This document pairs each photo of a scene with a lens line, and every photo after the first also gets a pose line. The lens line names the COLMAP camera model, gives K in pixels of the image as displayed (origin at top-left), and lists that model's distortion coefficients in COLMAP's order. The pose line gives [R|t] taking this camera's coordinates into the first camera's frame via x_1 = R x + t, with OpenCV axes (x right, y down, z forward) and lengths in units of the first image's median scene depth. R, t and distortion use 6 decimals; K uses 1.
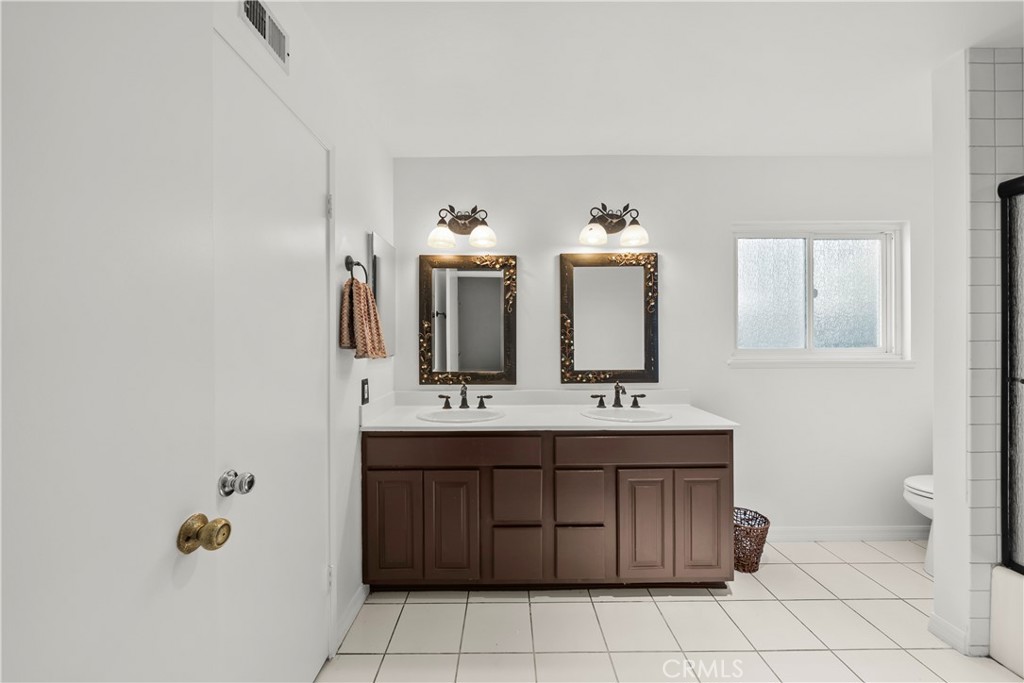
lens RADIAL K [[382.6, 0, 512.2], [0, 382.6, 341.7], [0, 0, 1]] dist [0.001919, -0.000179]
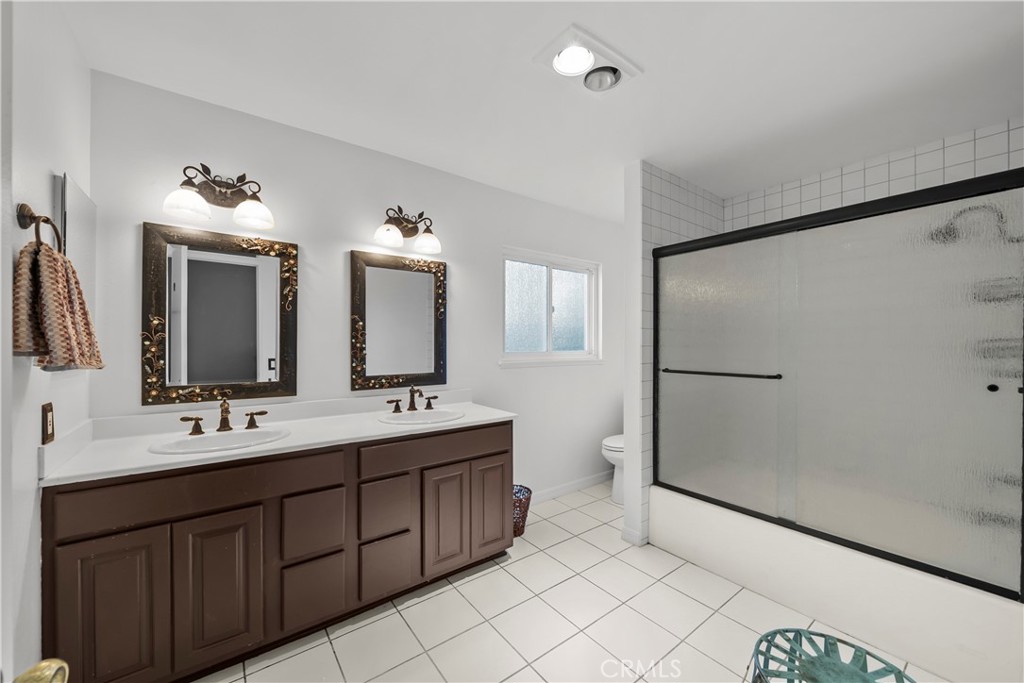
lens RADIAL K [[382.6, 0, 510.5], [0, 382.6, 344.8], [0, 0, 1]] dist [0.001919, -0.000179]
pose [[0.808705, 0.004745, 0.588195, -0.116593], [-0.003311, 0.999988, -0.003514, 0.000264], [-0.588205, 0.000895, 0.808712, 0.032871]]
